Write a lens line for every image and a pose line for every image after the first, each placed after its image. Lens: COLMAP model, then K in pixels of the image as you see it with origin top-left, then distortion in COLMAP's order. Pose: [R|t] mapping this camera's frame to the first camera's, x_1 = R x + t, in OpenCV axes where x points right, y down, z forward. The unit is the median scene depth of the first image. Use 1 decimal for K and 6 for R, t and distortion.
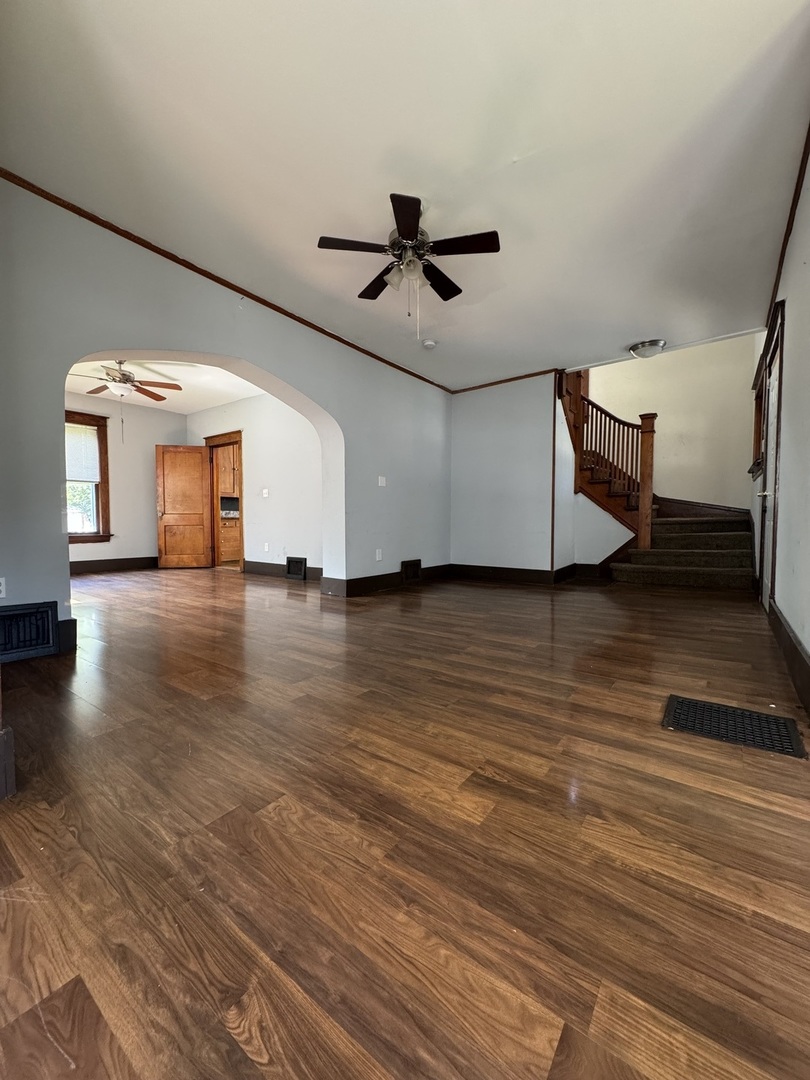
lens RADIAL K [[432.4, 0, 411.7], [0, 432.4, 539.4], [0, 0, 1]] dist [-0.002993, -0.000019]
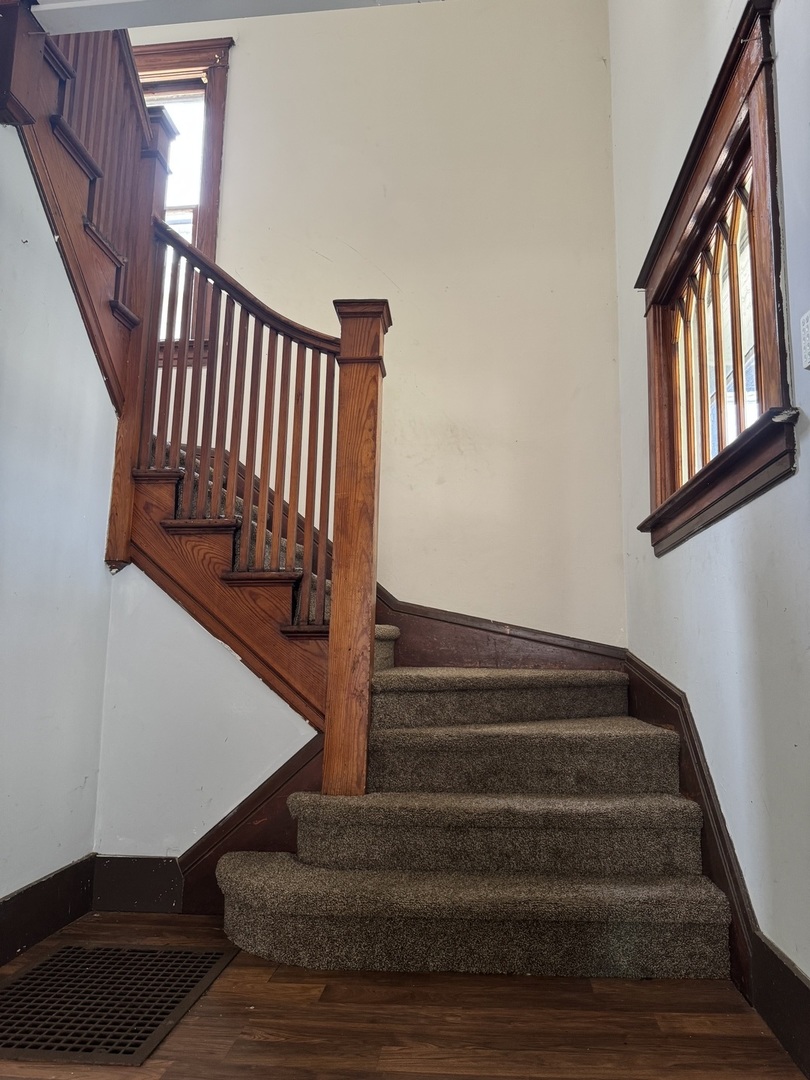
lens RADIAL K [[761.0, 0, 407.8], [0, 761.0, 542.2], [0, 0, 1]] dist [0.055399, 0.000671]
pose [[0.863764, 0.096155, 0.494637, 0.322277], [0.001872, 0.981005, -0.193971, -0.033565], [-0.503893, 0.168471, 0.847177, 0.554594]]
